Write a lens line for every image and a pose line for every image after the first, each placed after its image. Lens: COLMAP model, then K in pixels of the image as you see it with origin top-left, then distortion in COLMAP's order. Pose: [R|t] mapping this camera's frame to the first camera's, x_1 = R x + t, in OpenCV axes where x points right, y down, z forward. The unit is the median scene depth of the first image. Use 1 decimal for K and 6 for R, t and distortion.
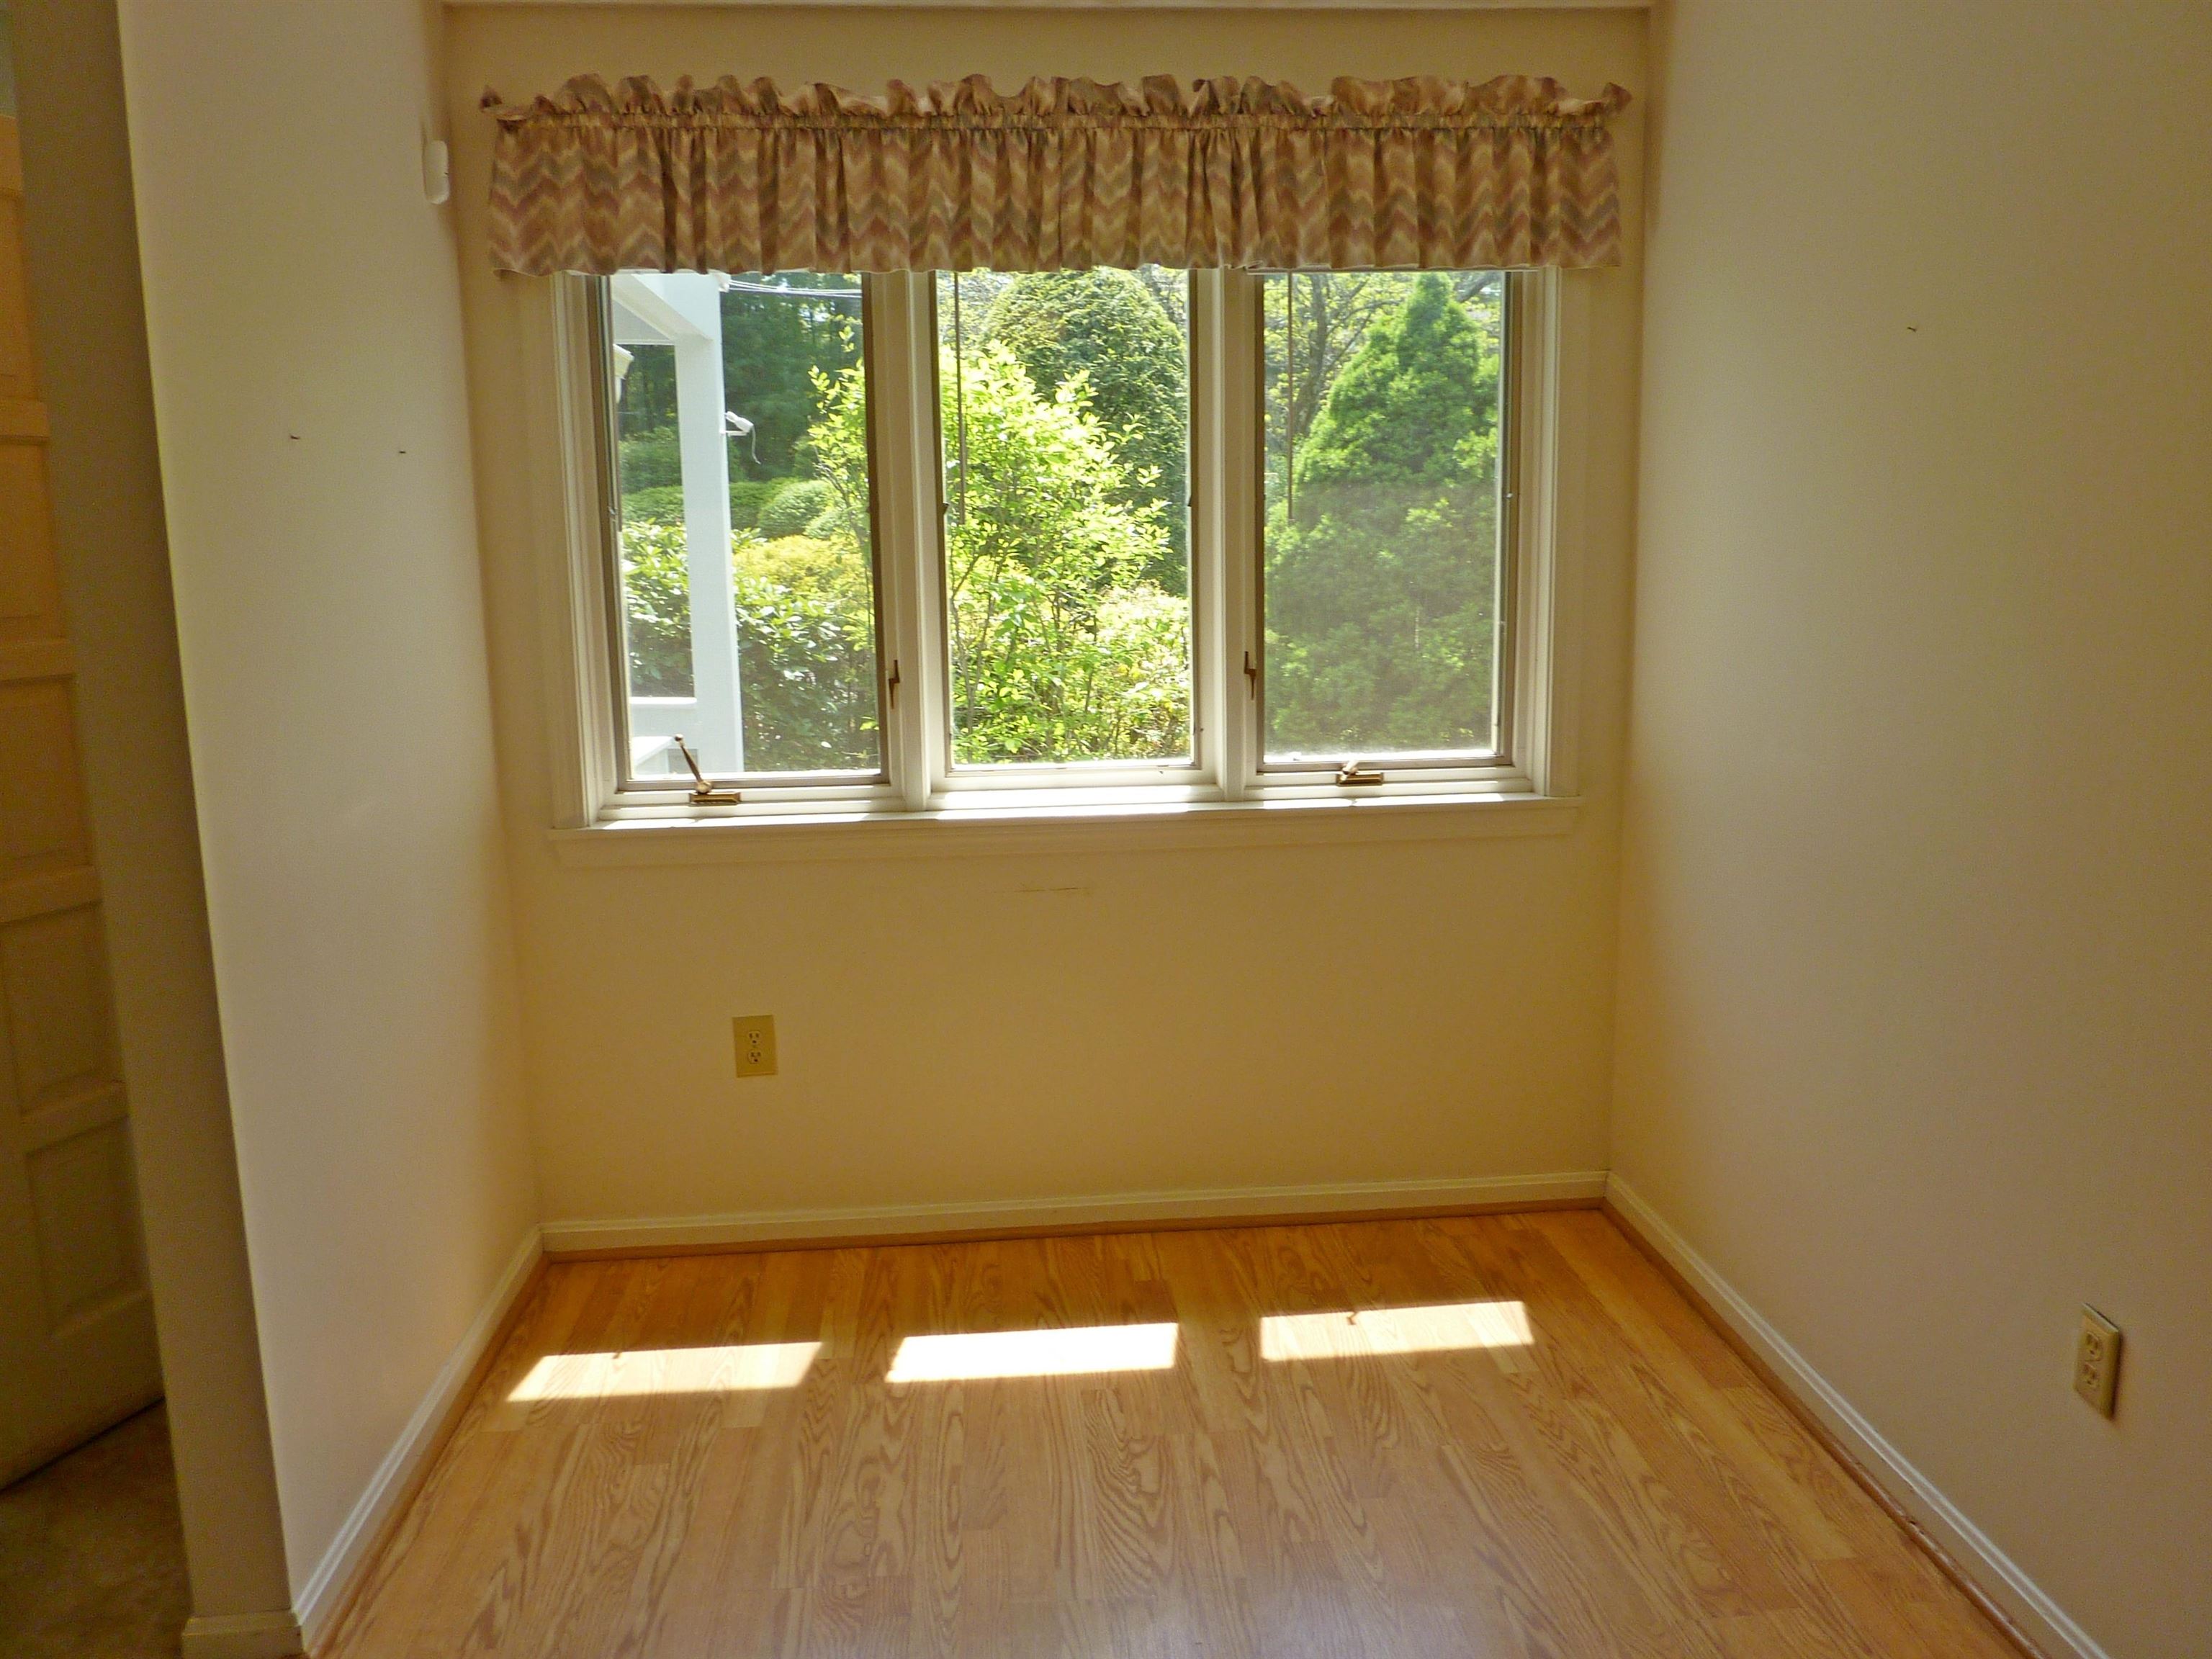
lens RADIAL K [[1639.4, 0, 1108.4], [0, 1639.4, 813.3], [0, 0, 1]] dist [-0.038396, -0.001753]
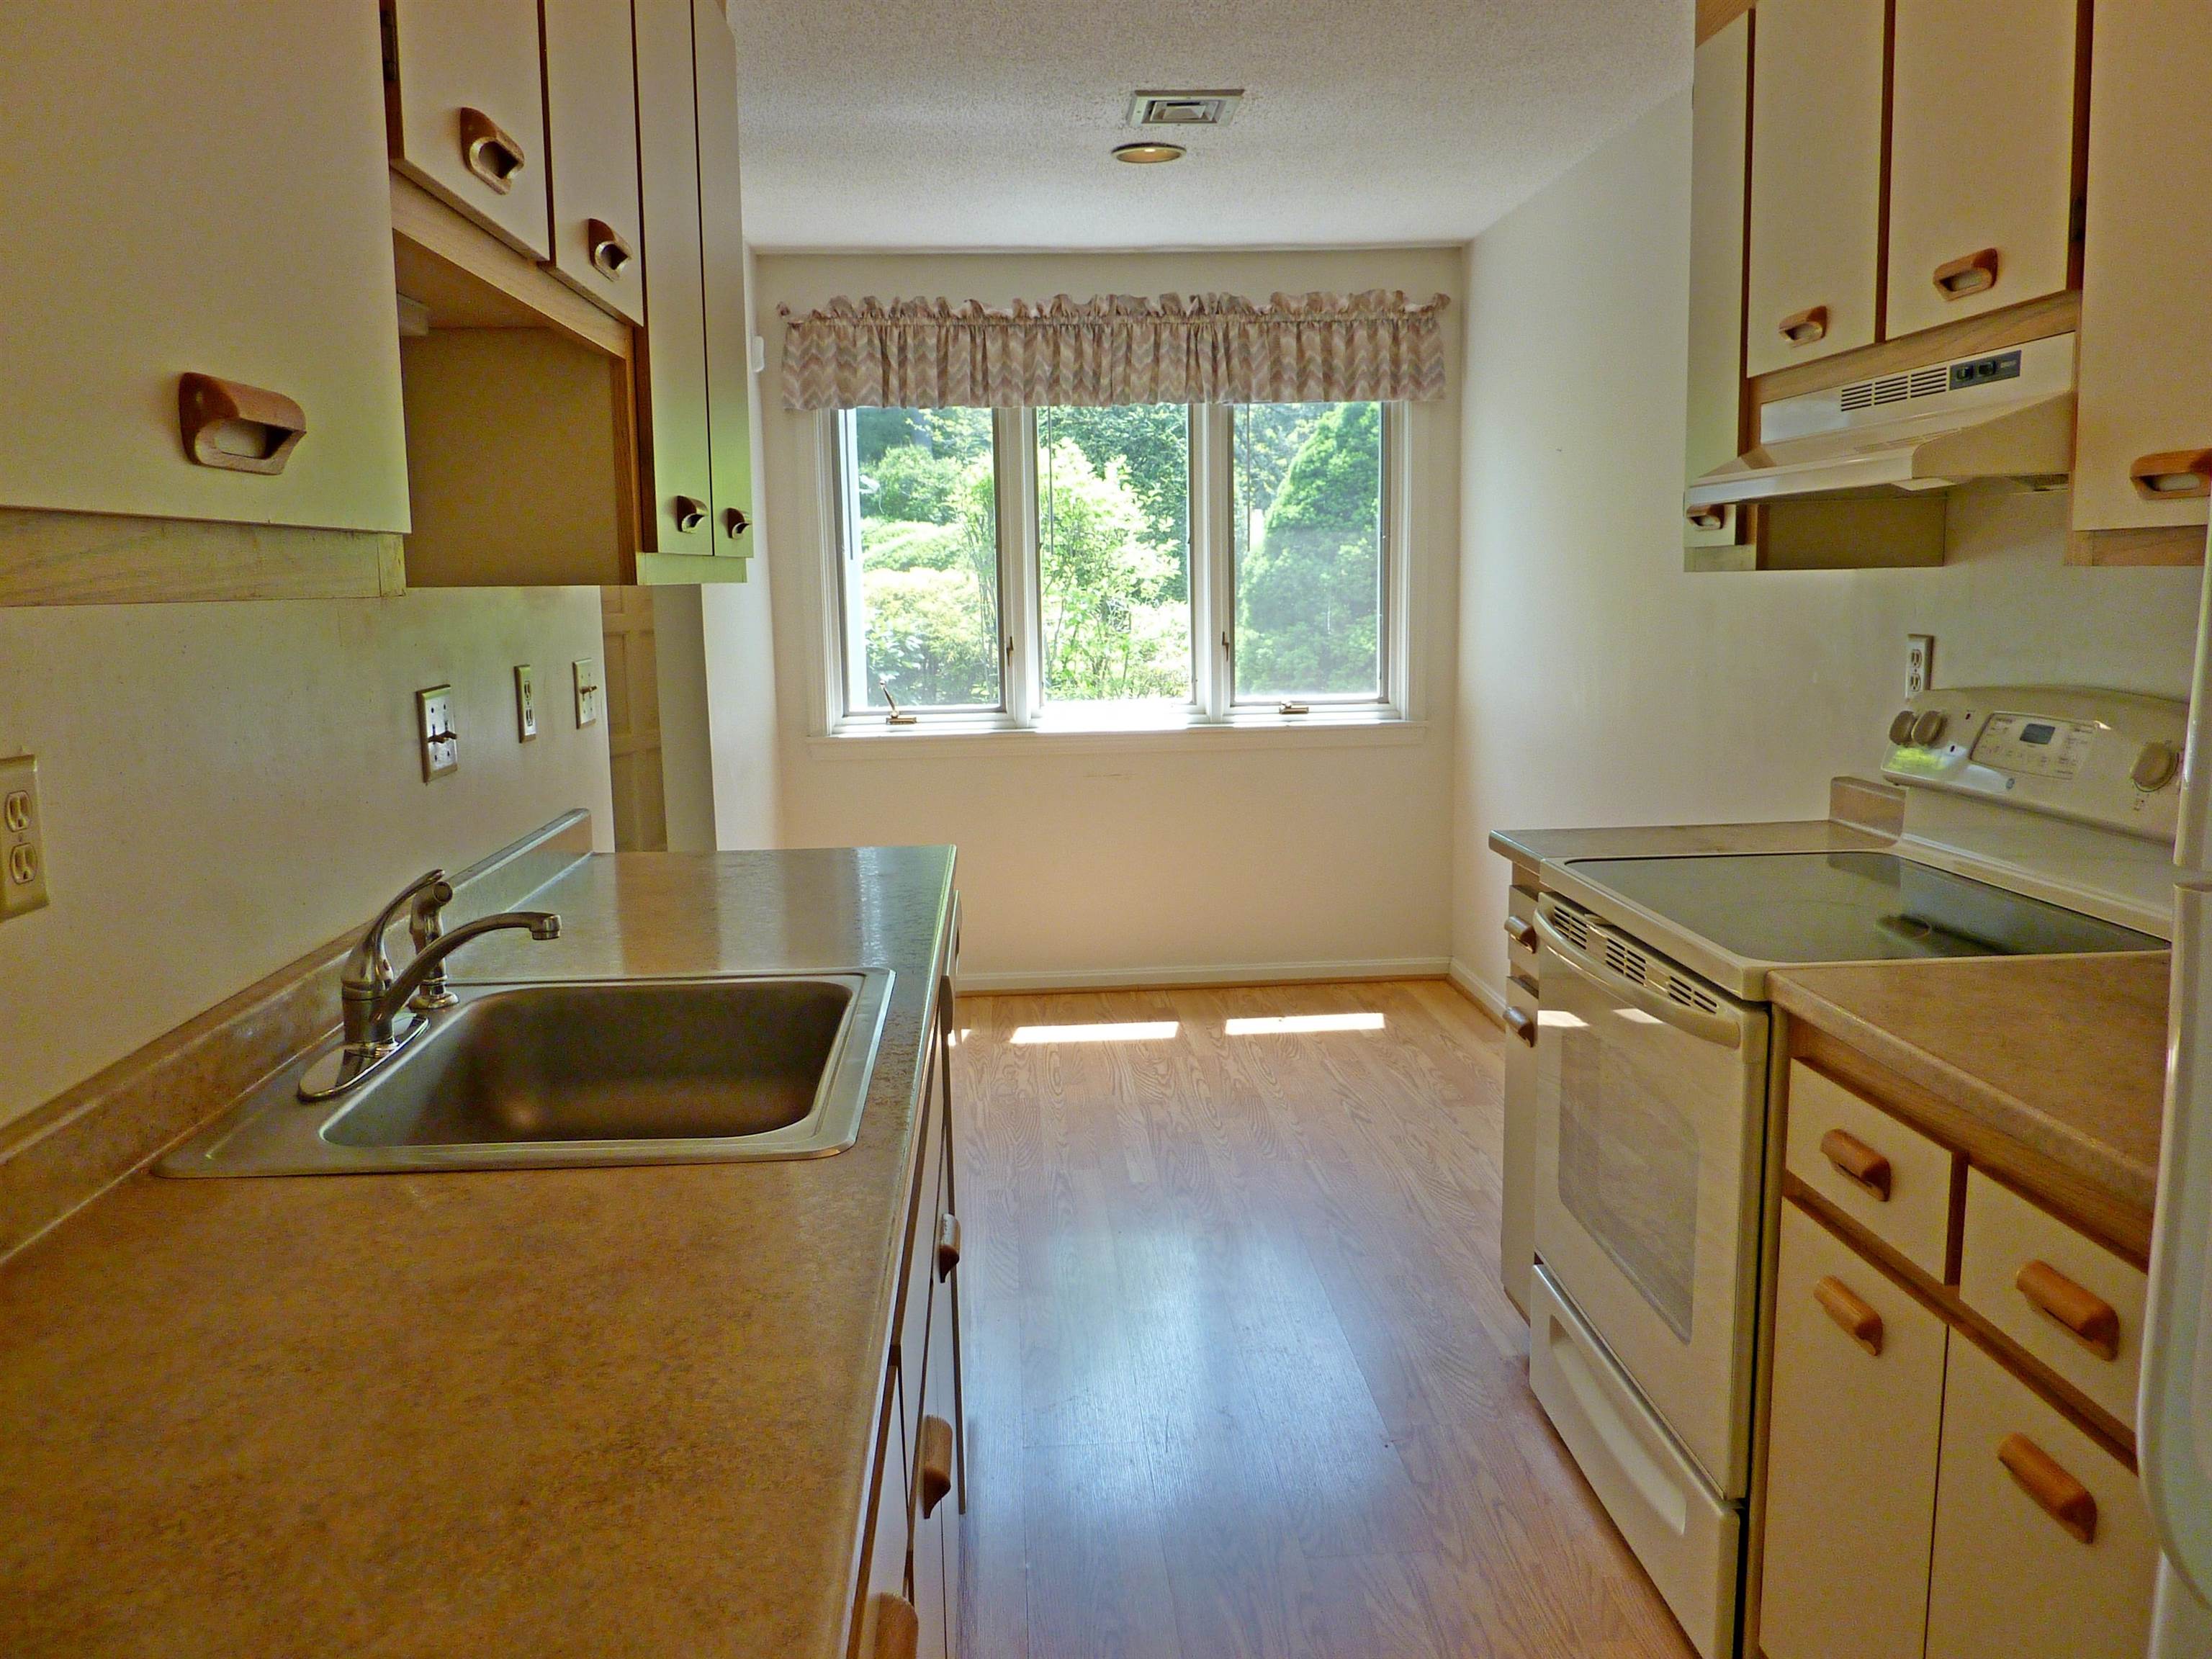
lens RADIAL K [[1639.4, 0, 1104.2], [0, 1639.4, 836.5], [0, 0, 1]] dist [-0.038396, -0.001753]
pose [[0.999823, 0.000935, -0.018787, -0.004648], [-0.001097, 0.999963, -0.008583, 0.130691], [0.018778, 0.008602, 0.999787, -0.697352]]
